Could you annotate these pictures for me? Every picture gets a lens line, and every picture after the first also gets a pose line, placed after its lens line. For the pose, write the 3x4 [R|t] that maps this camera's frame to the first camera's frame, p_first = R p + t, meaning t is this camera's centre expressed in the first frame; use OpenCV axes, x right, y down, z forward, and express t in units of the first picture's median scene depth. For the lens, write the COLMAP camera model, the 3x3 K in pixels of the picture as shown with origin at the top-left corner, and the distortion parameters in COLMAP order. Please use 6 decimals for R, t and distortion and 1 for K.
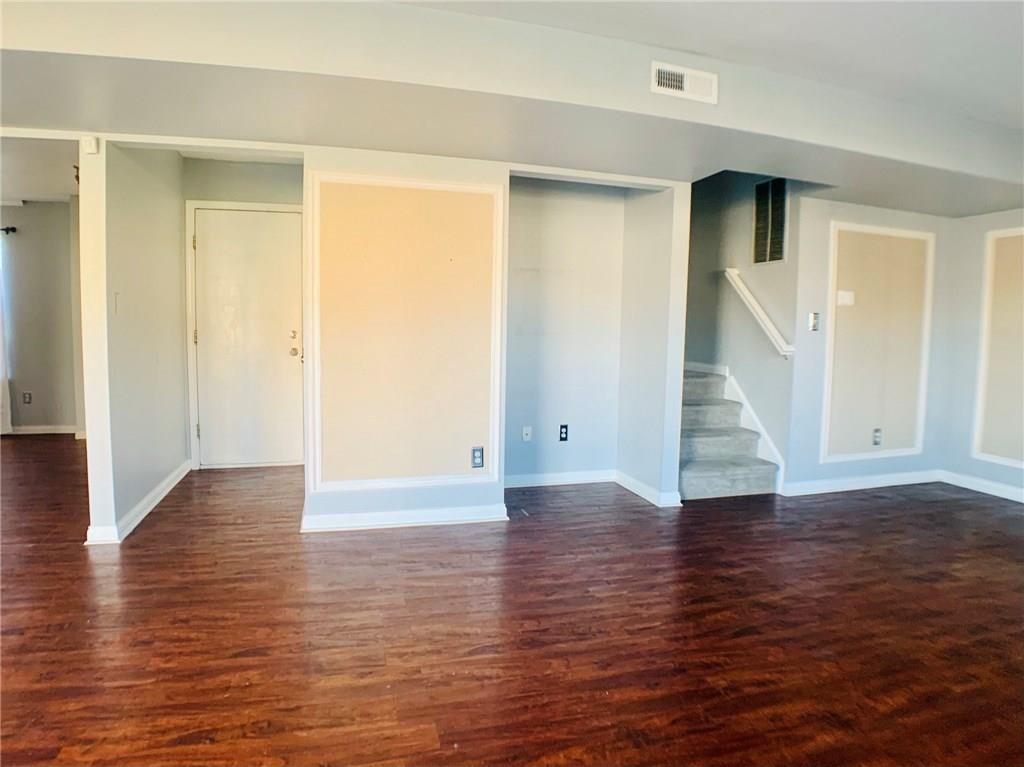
lens RADIAL K [[598.9, 0, 512.0], [0, 598.9, 383.5], [0, 0, 1]] dist [-0.074683, 0.000764]
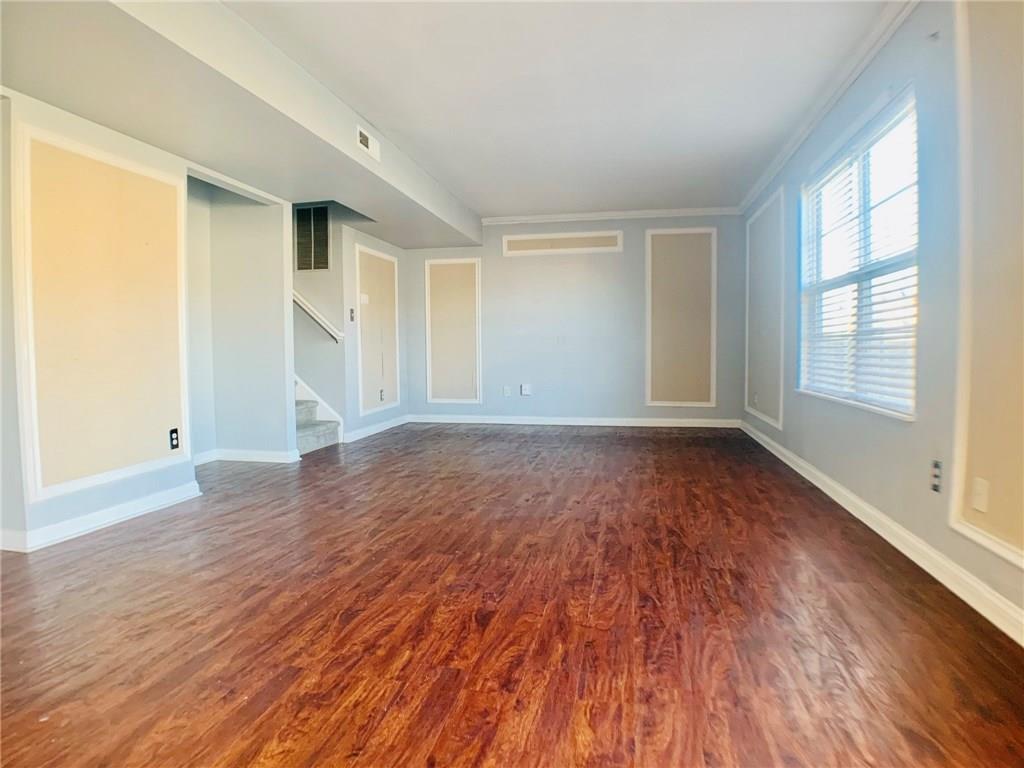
lens RADIAL K [[587.8, 0, 500.0], [0, 587.8, 378.8], [0, 0, 1]] dist [-0.083160, 0.001916]
pose [[0.485927, -0.072254, 0.871008, -0.563350], [0.096722, 0.994901, 0.028572, 0.042638], [-0.868631, 0.070362, 0.490438, 0.025979]]
